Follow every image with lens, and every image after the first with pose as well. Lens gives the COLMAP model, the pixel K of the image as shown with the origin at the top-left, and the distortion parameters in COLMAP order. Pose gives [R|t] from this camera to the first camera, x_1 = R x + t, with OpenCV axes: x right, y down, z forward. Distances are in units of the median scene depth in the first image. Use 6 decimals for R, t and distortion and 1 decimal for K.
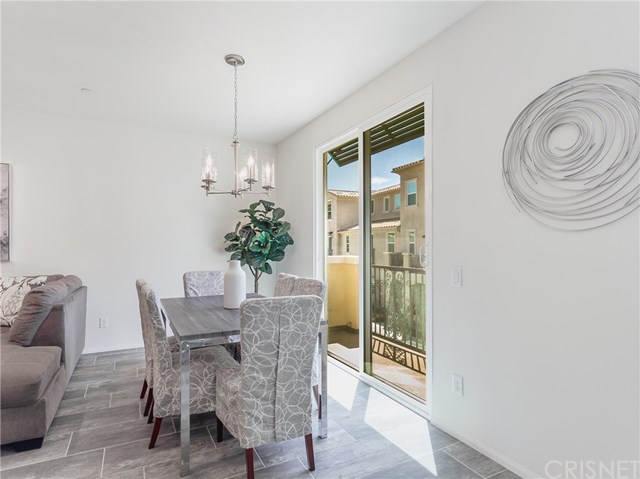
lens RADIAL K [[358.4, 0, 313.9], [0, 358.4, 240.8], [0, 0, 1]] dist [0.002077, 0.001195]
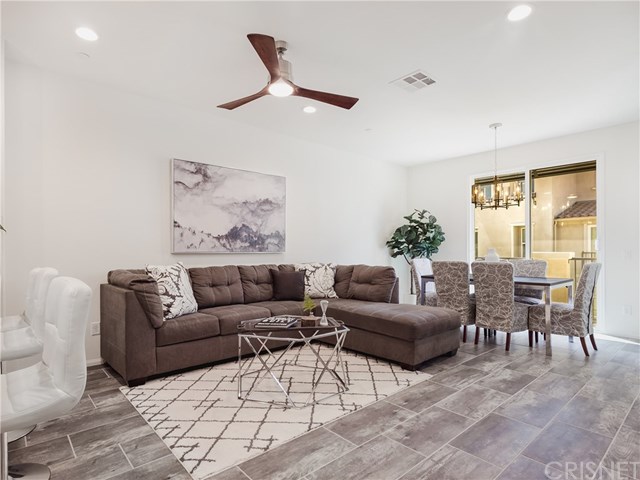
lens RADIAL K [[358.4, 0, 313.9], [0, 358.4, 241.3], [0, 0, 1]] dist [0.002077, 0.001195]
pose [[0.967658, 0.004464, 0.252225, -1.132242], [0.001242, 0.999747, -0.022461, 0.048849], [-0.252261, 0.022048, 0.967408, -0.293073]]
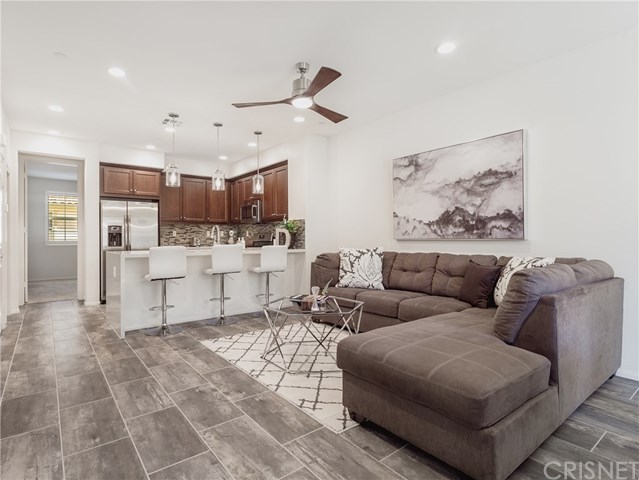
lens RADIAL K [[342.1, 0, 308.3], [0, 342.1, 237.7], [0, 0, 1]] dist [-0.000215, 0.000359]
pose [[0.178677, 0.001931, -0.983906, -0.116811], [0.012853, 0.999908, 0.004296, 0.044650], [0.983824, -0.013414, 0.178636, 0.341085]]
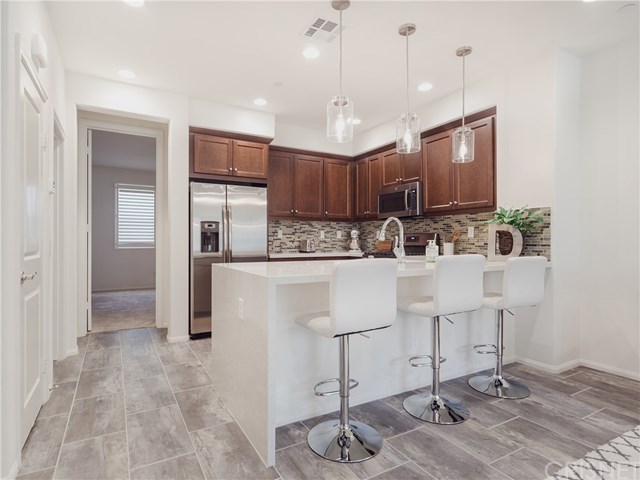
lens RADIAL K [[358.4, 0, 313.9], [0, 358.4, 241.3], [0, 0, 1]] dist [0.002077, 0.001195]
pose [[0.030959, 0.004817, -0.999509, -0.763702], [0.006505, 0.999966, 0.005021, 0.042753], [0.999499, -0.006657, 0.030927, 0.007791]]
